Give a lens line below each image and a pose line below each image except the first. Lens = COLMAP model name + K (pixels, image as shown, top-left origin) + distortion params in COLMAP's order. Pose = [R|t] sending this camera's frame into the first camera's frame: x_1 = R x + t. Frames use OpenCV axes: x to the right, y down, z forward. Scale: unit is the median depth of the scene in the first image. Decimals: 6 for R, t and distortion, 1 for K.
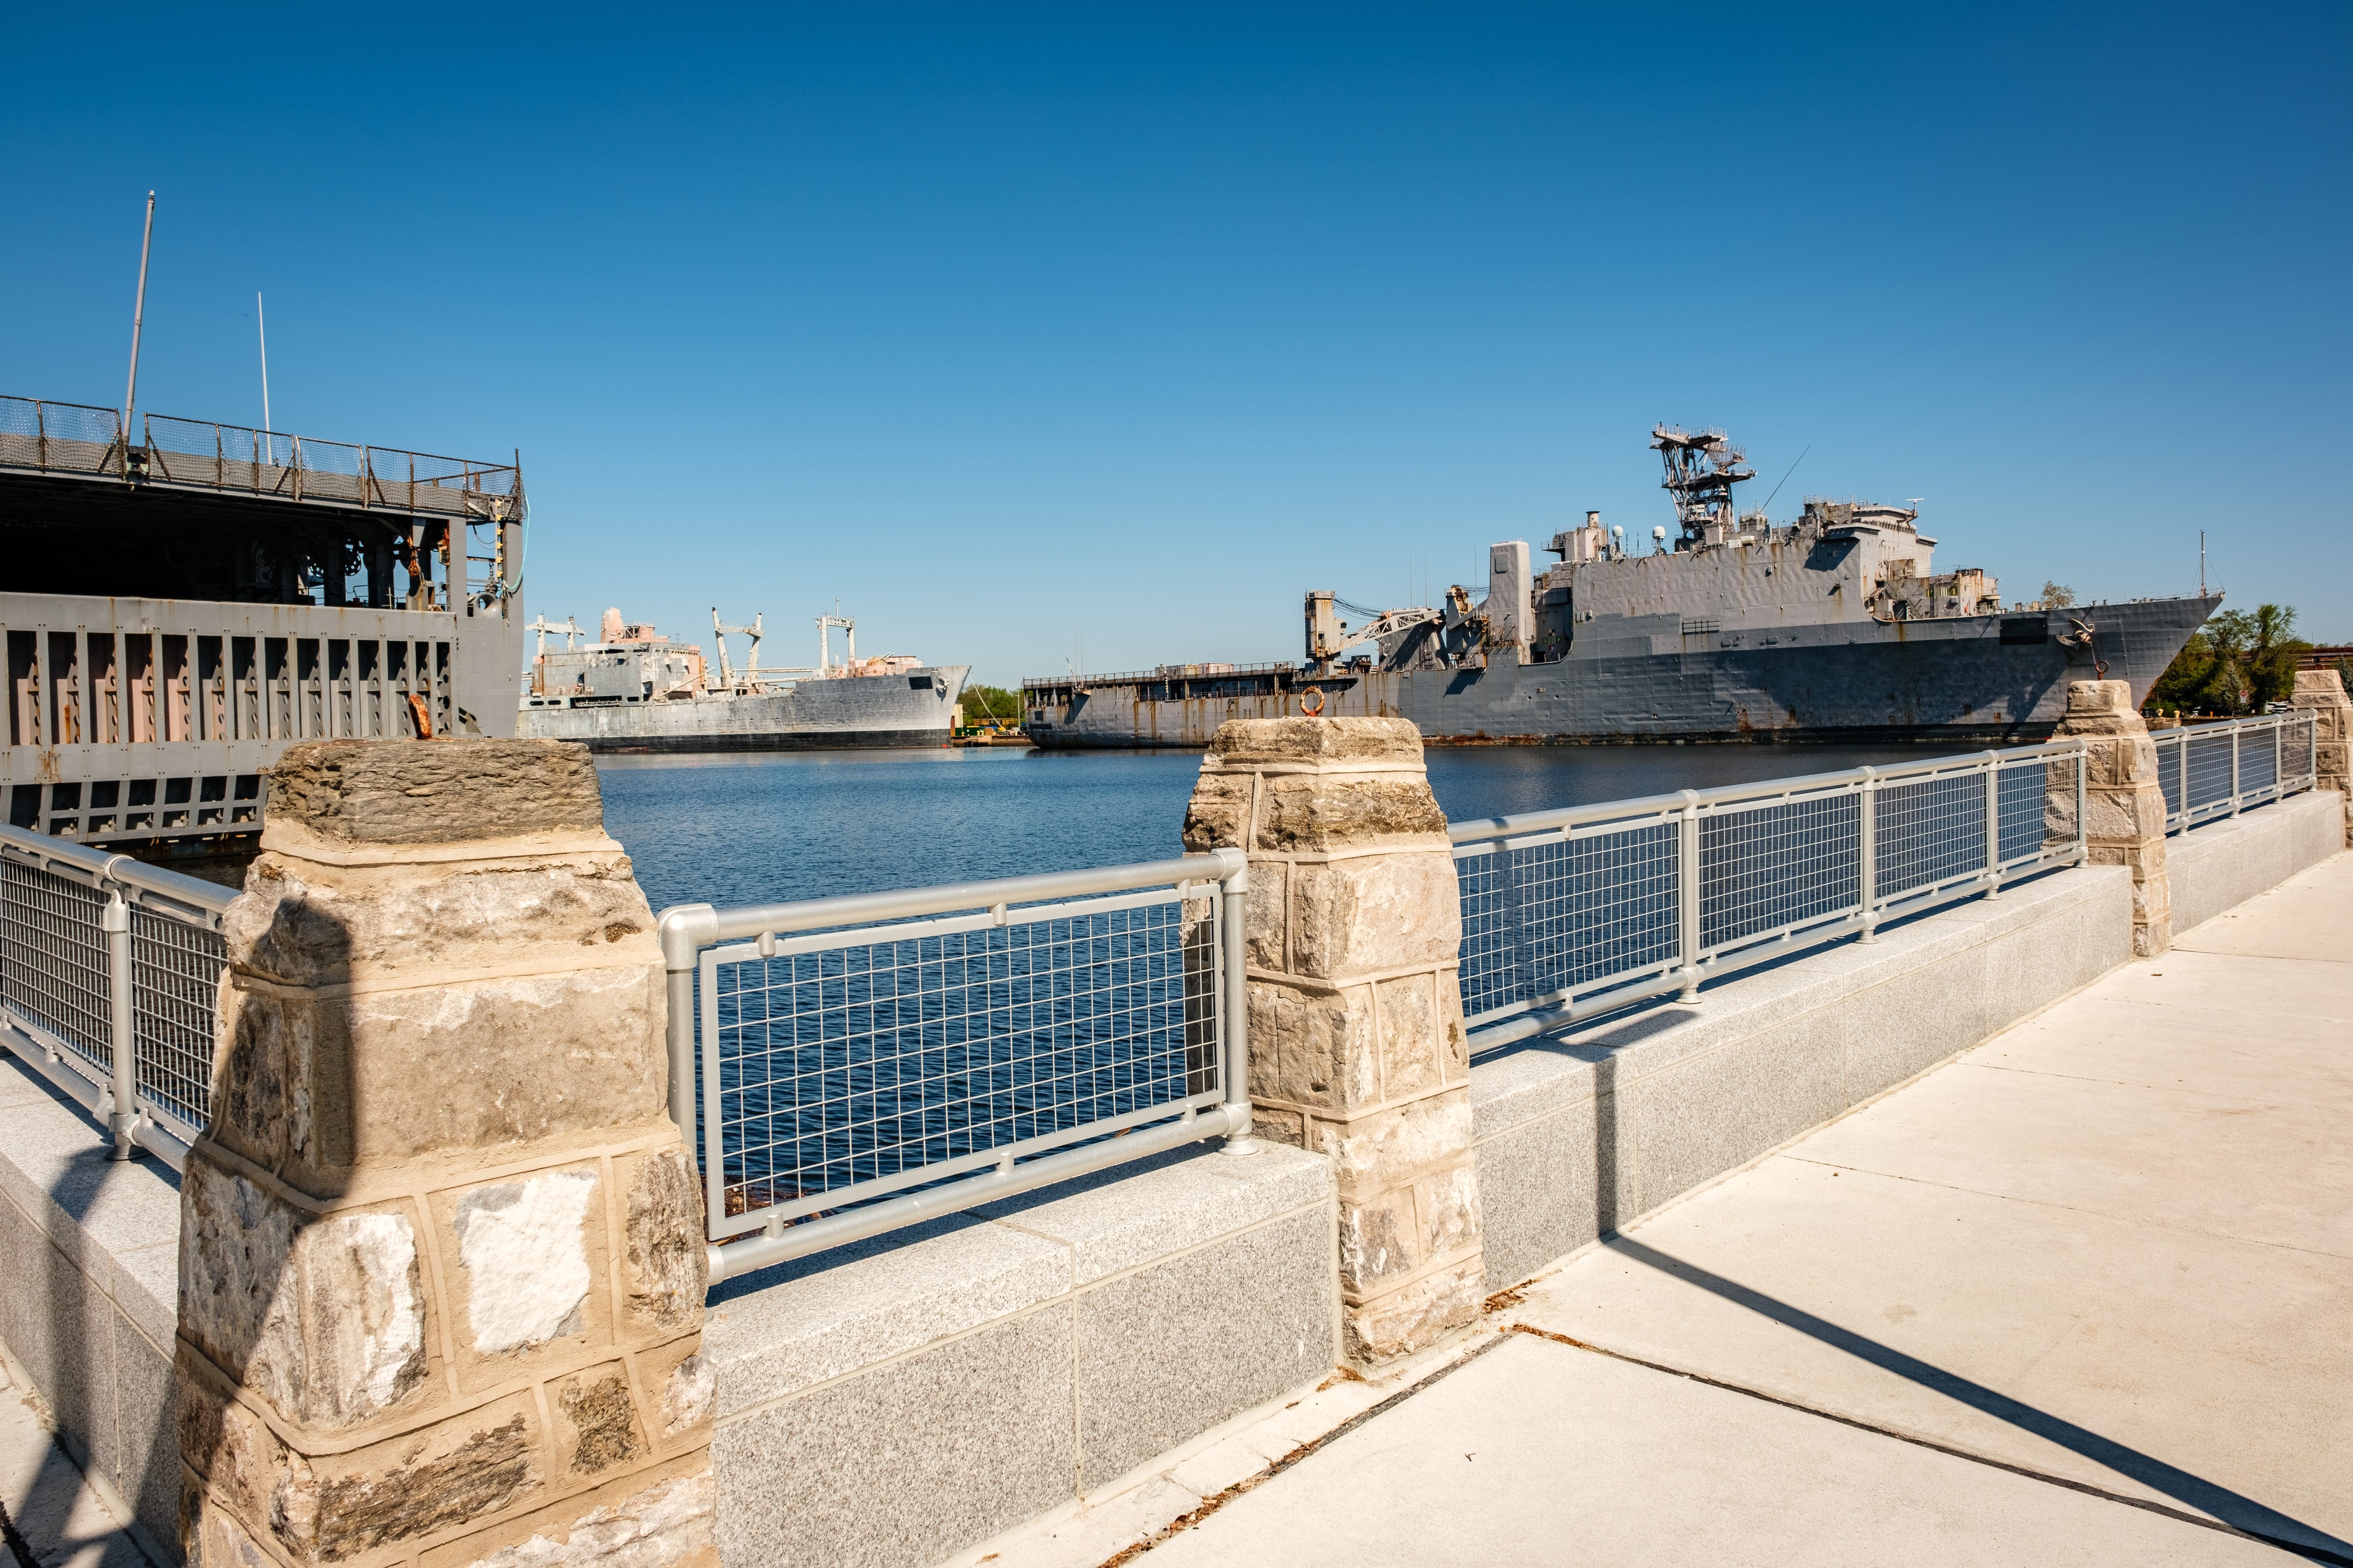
lens RADIAL K [[1622.1, 0, 1159.5], [0, 1622.1, 773.8], [0, 0, 1]] dist [-0.003062, -0.031773]
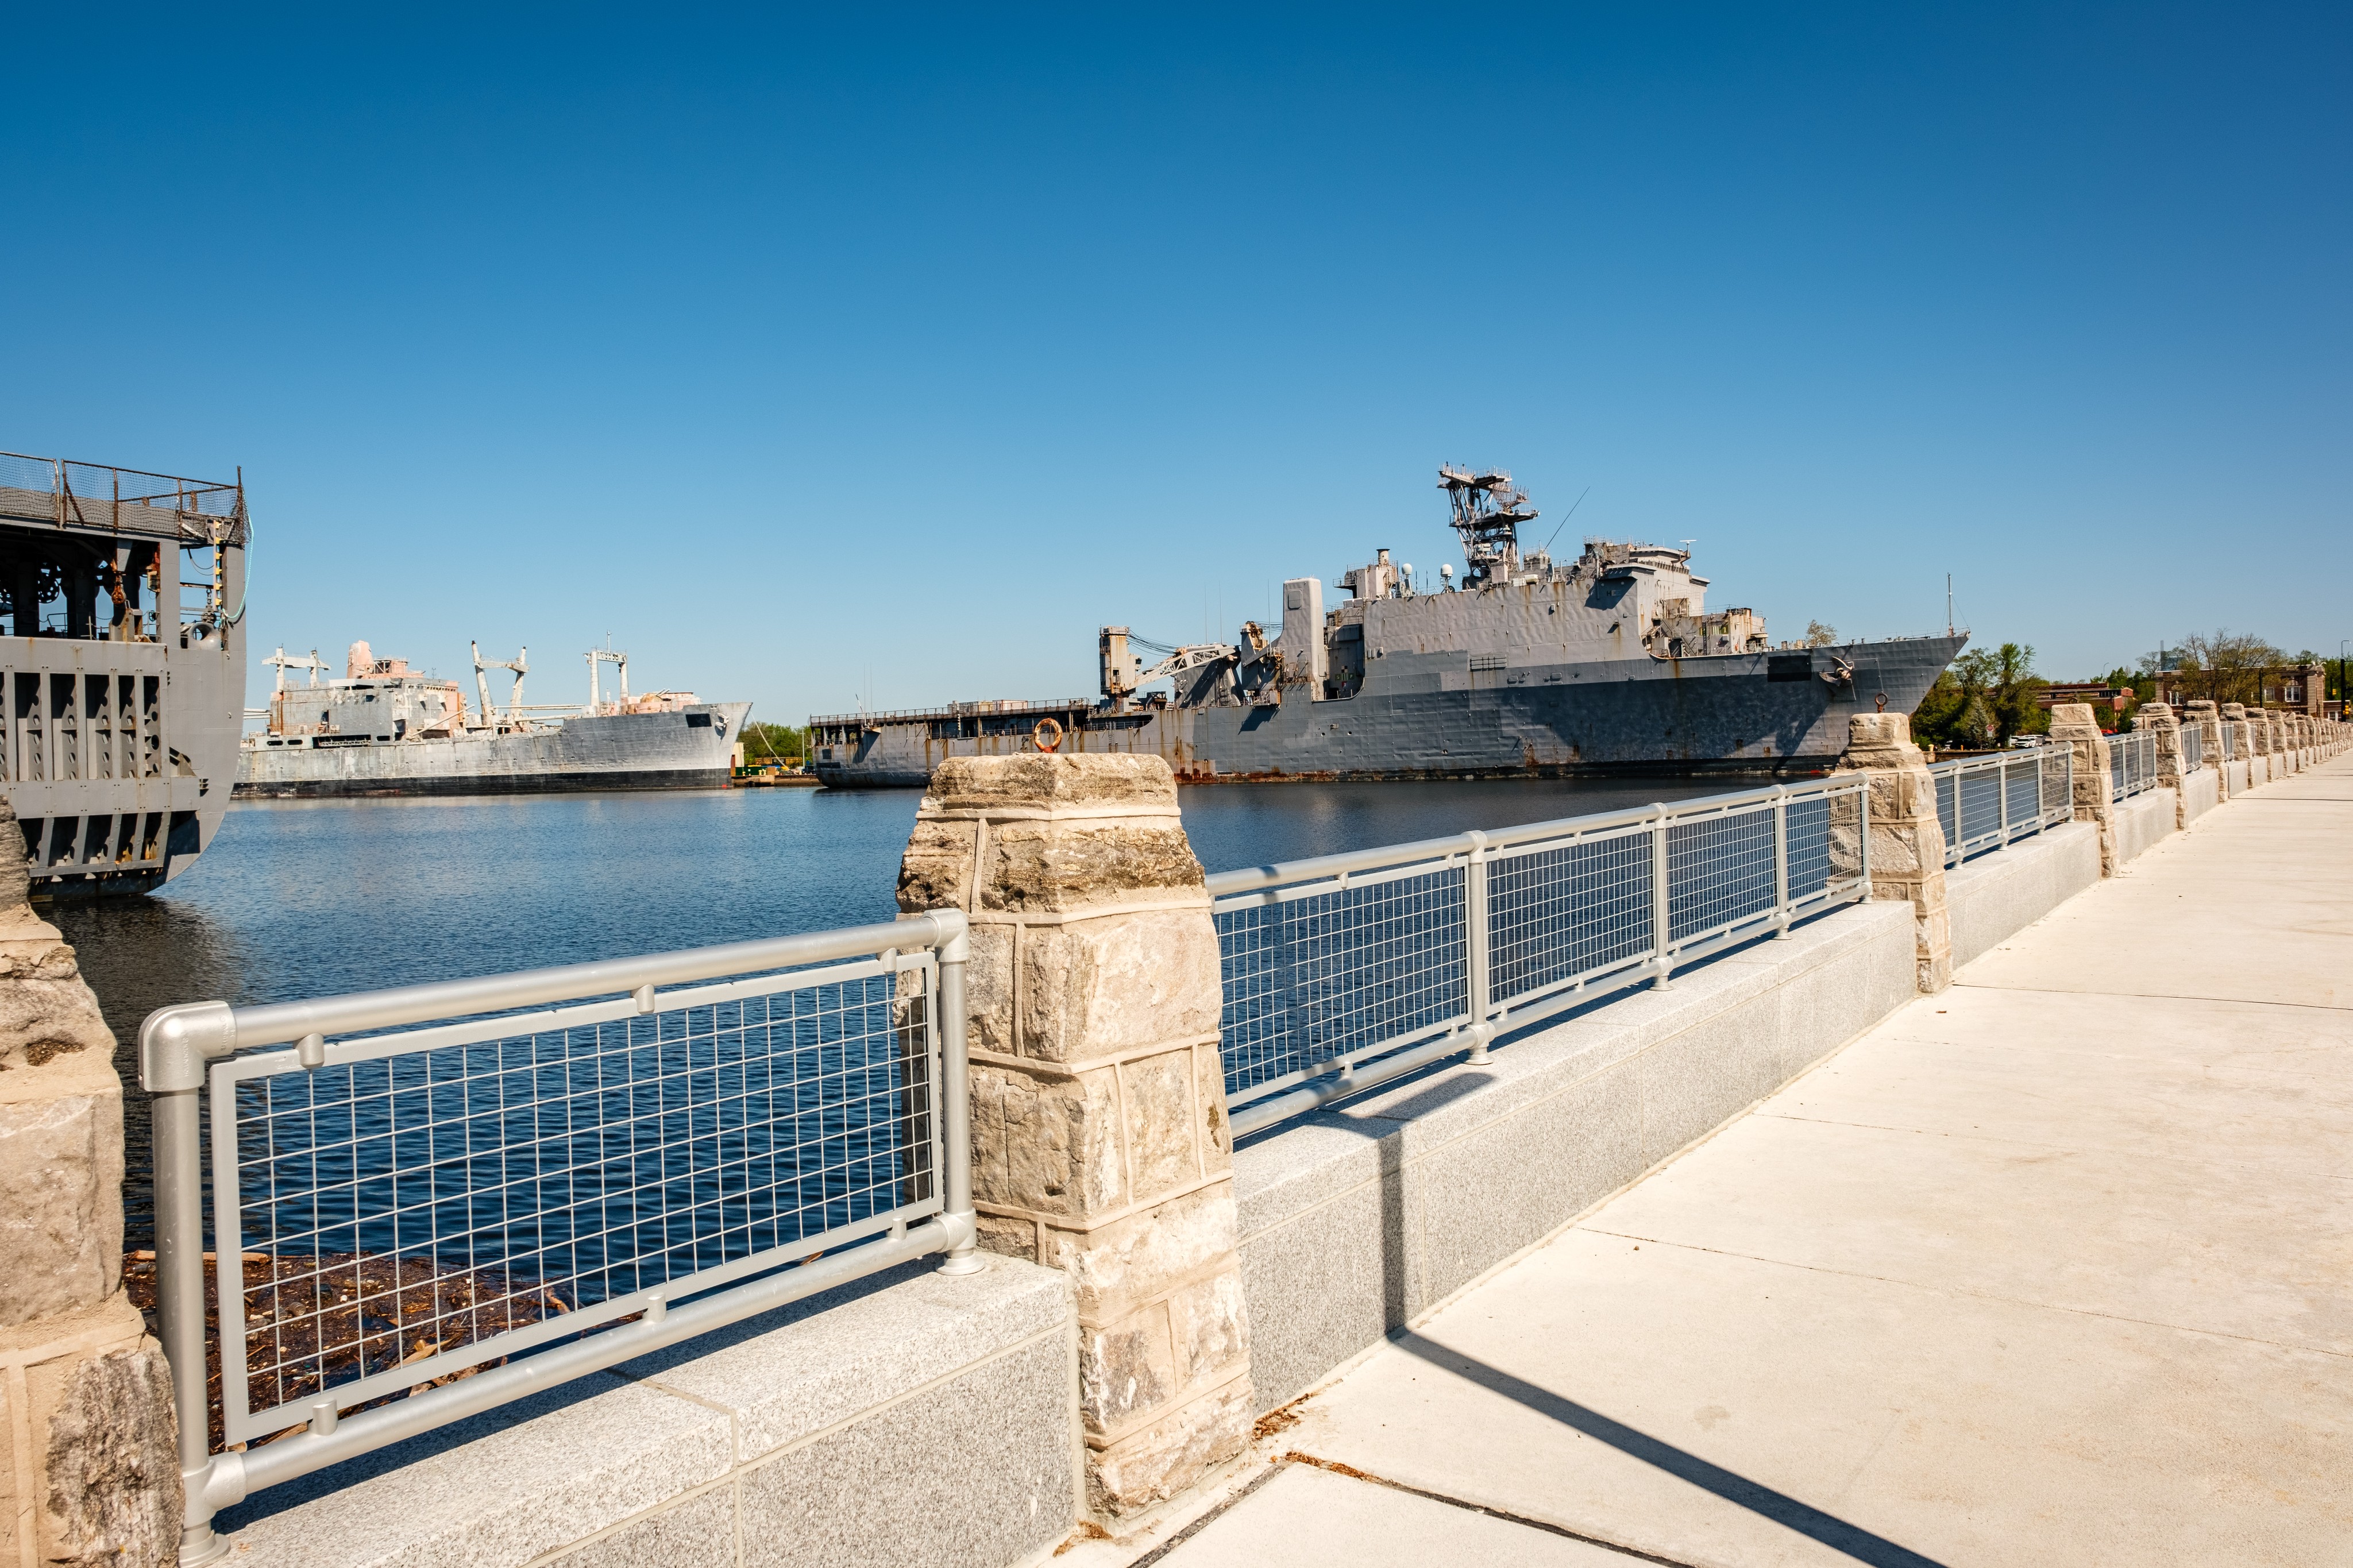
lens RADIAL K [[1632.1, 0, 1168.9], [0, 1632.1, 772.9], [0, 0, 1]] dist [-0.018361, 0.000713]
pose [[0.991802, -0.005727, 0.127659, 0.005816], [0.008769, 0.999690, -0.023287, -0.000460], [-0.127486, 0.024215, 0.991545, 0.016799]]
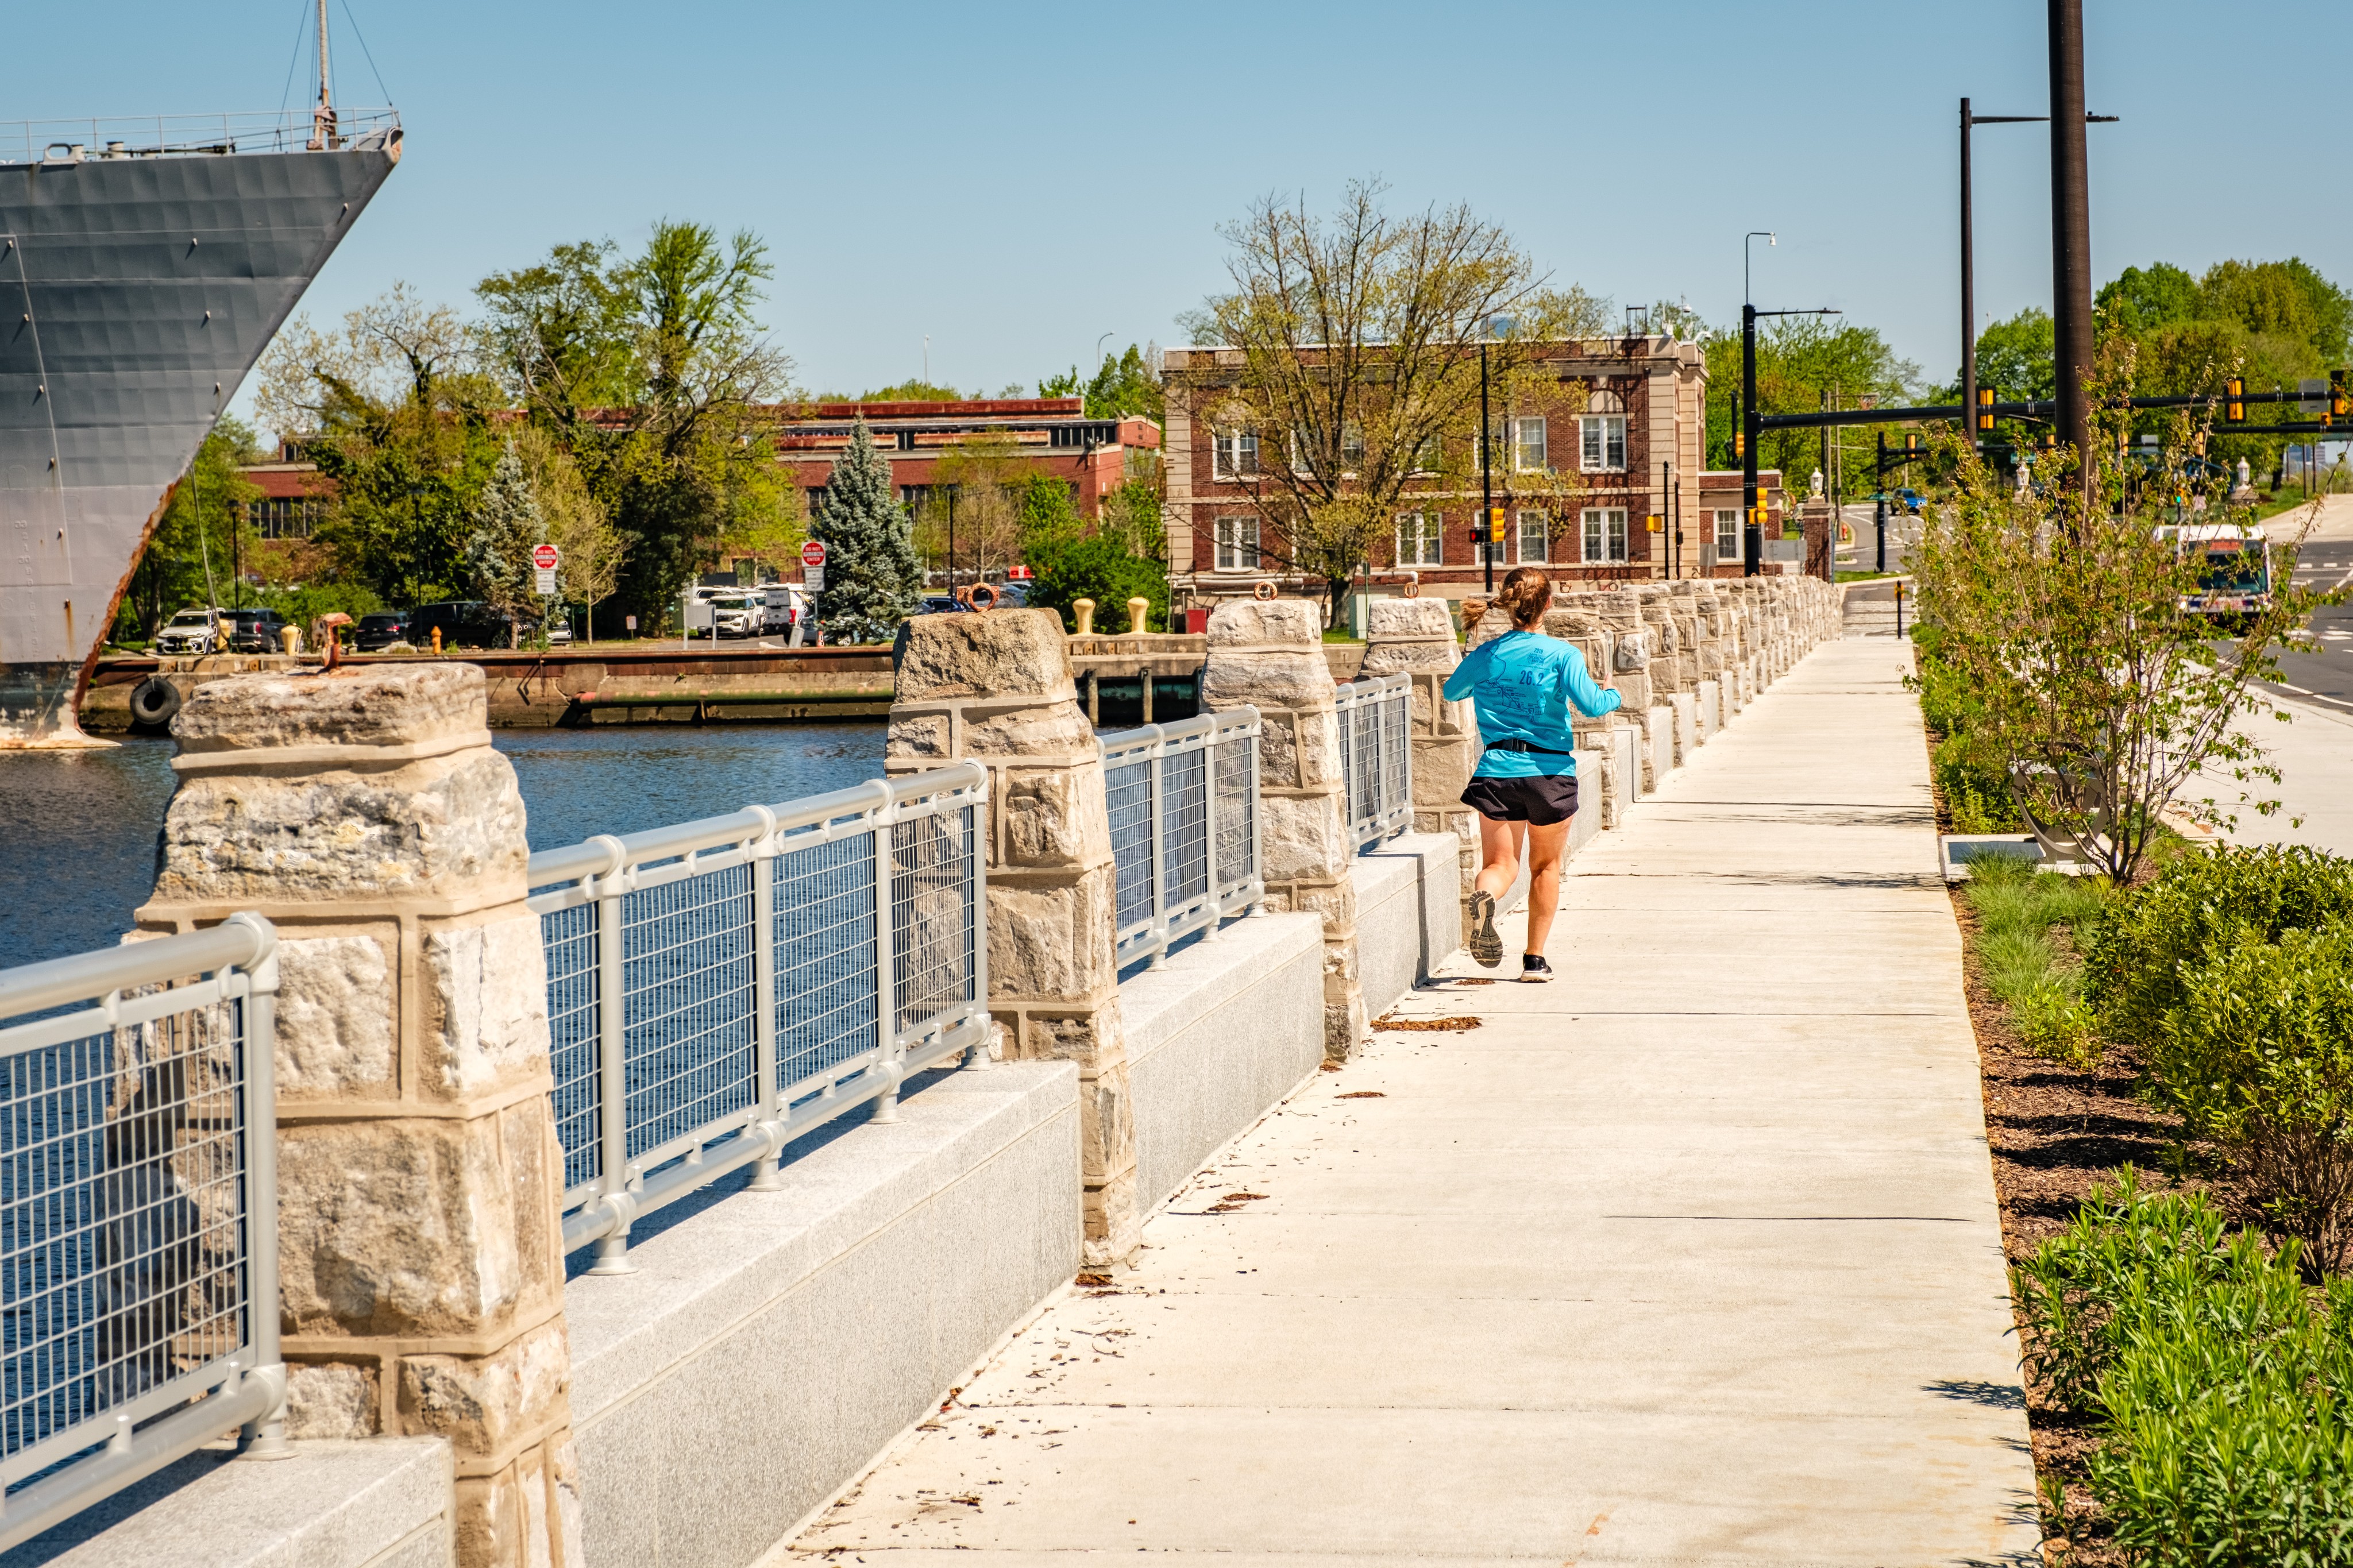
lens RADIAL K [[5817.4, 0, 1133.6], [0, 5817.4, 782.5], [0, 0, 1]] dist [0.335007, -4.907013]
pose [[0.798942, -0.013339, 0.601260, 0.196364], [0.017036, 0.999855, -0.000455, -0.012191], [-0.601167, 0.010606, 0.799053, 0.212322]]
